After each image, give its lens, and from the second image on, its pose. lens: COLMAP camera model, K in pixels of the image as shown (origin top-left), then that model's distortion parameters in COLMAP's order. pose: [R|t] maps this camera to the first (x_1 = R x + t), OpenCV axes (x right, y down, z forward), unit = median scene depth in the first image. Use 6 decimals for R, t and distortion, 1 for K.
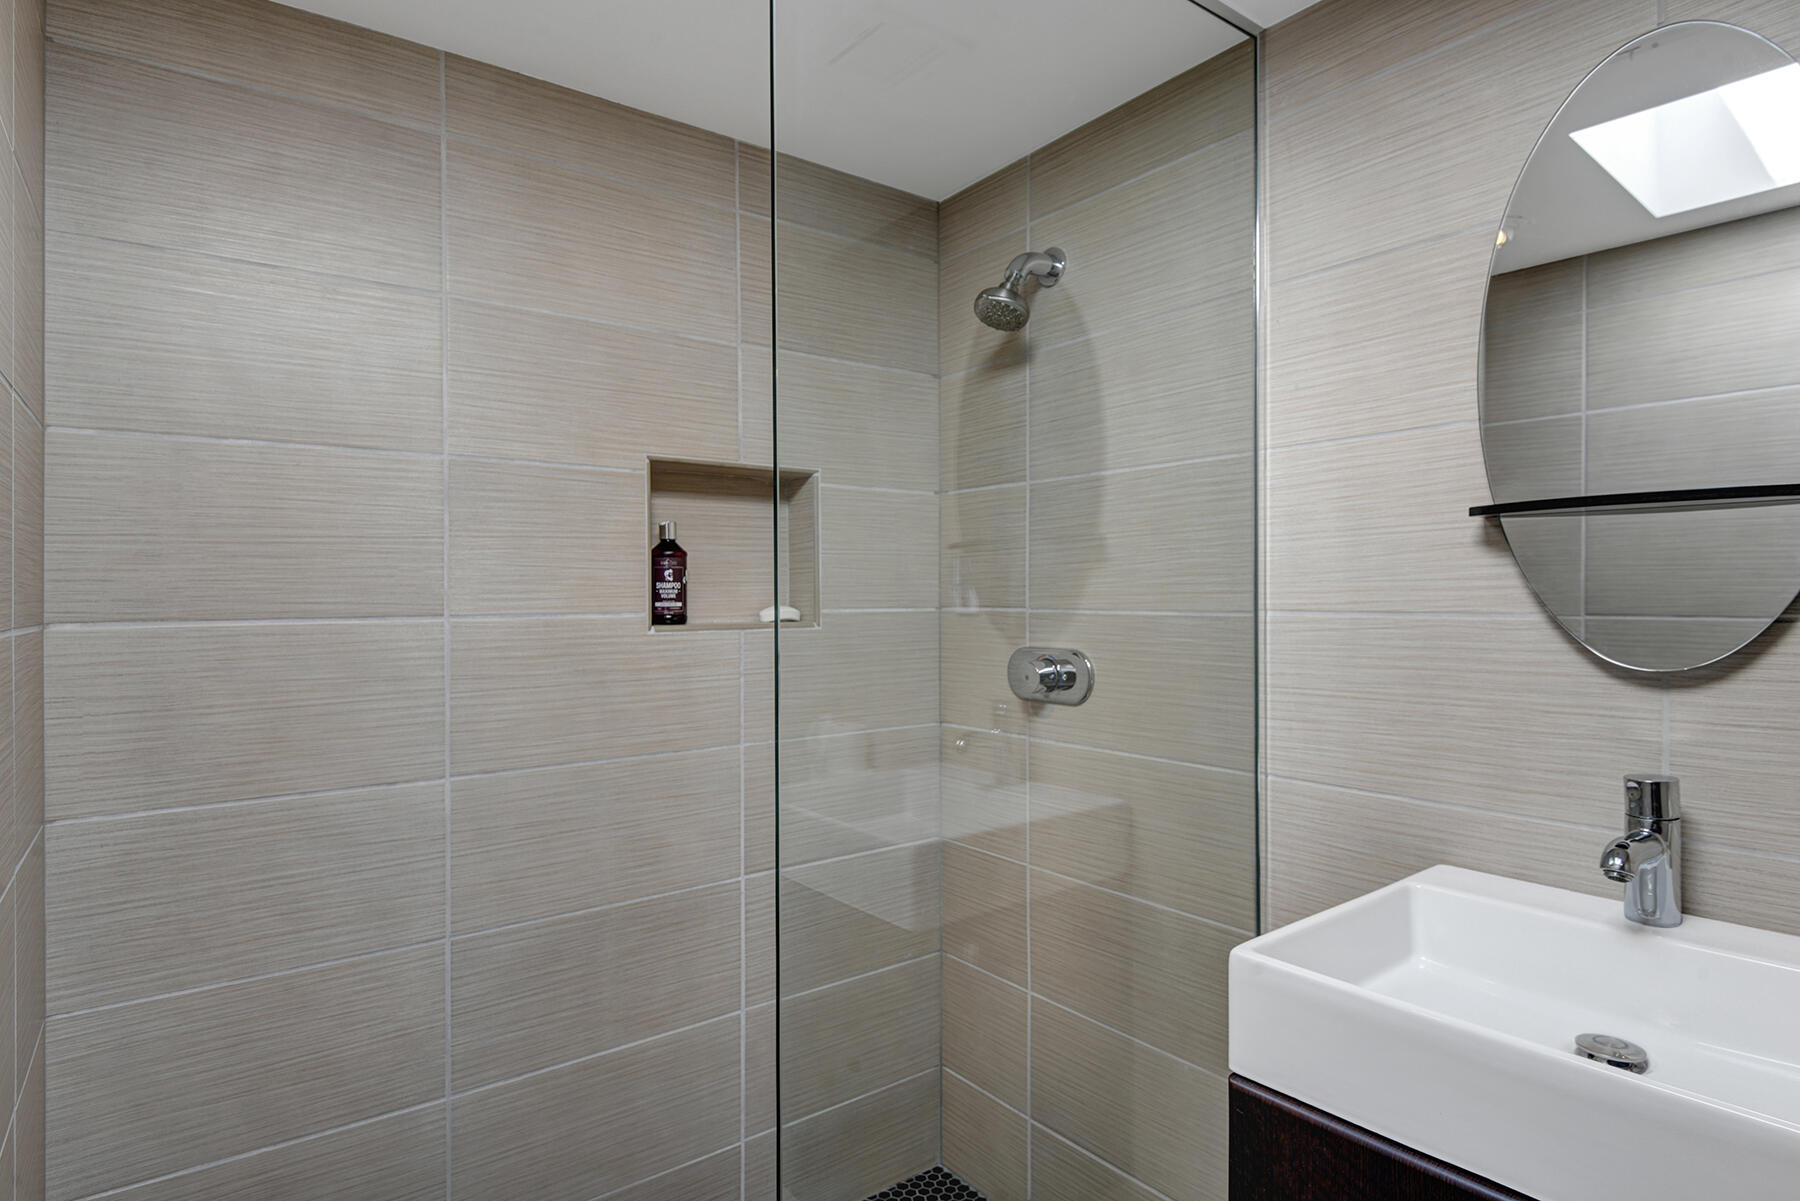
lens RADIAL K [[996.5, 0, 910.5], [0, 996.5, 598.2], [0, 0, 1]] dist [0.028189, -0.045328]
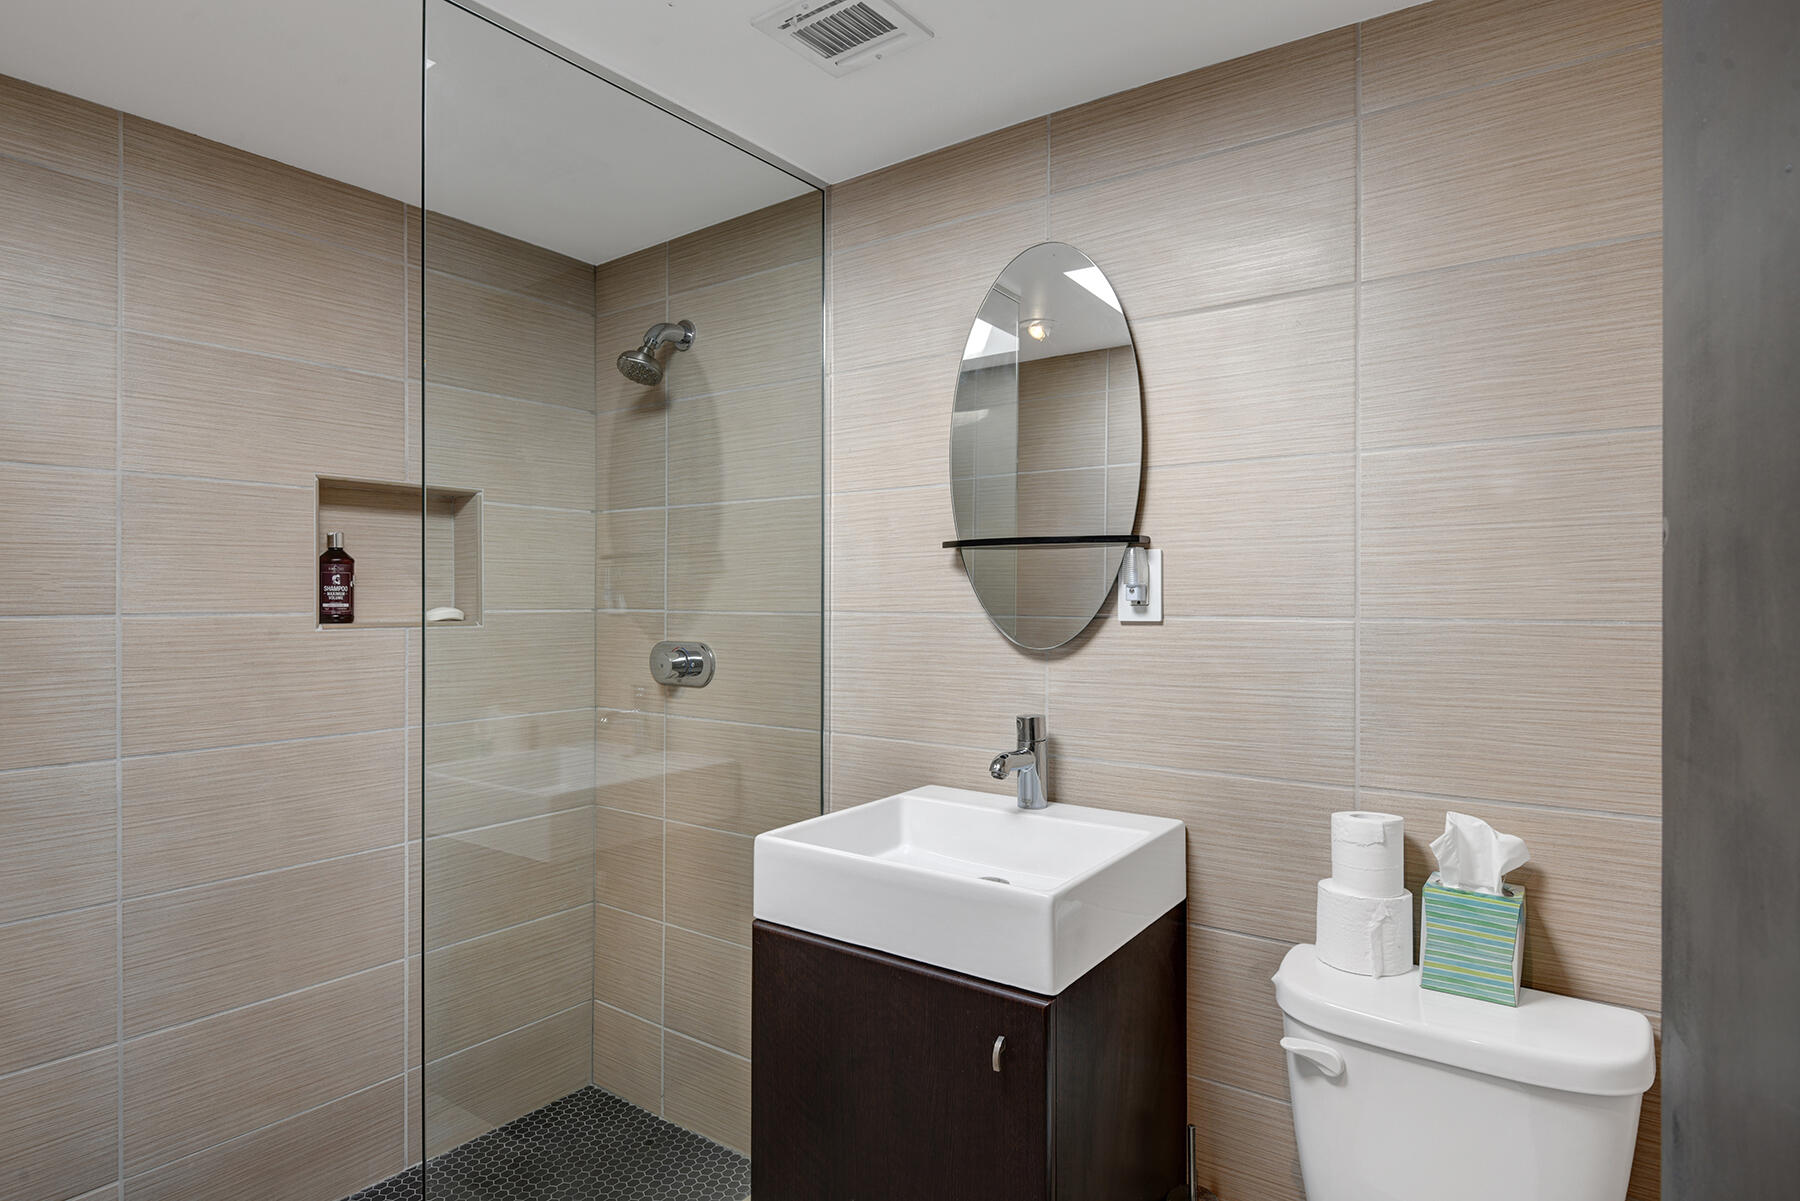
lens RADIAL K [[986.7, 0, 900.0], [0, 986.7, 600.5], [0, 0, 1]] dist [0.025860, -0.036648]
pose [[0.959393, 0.005776, 0.282012, 0.061289], [-0.005240, 0.999983, -0.002656, 0.000425], [-0.282023, 0.001071, 0.959407, -0.293259]]
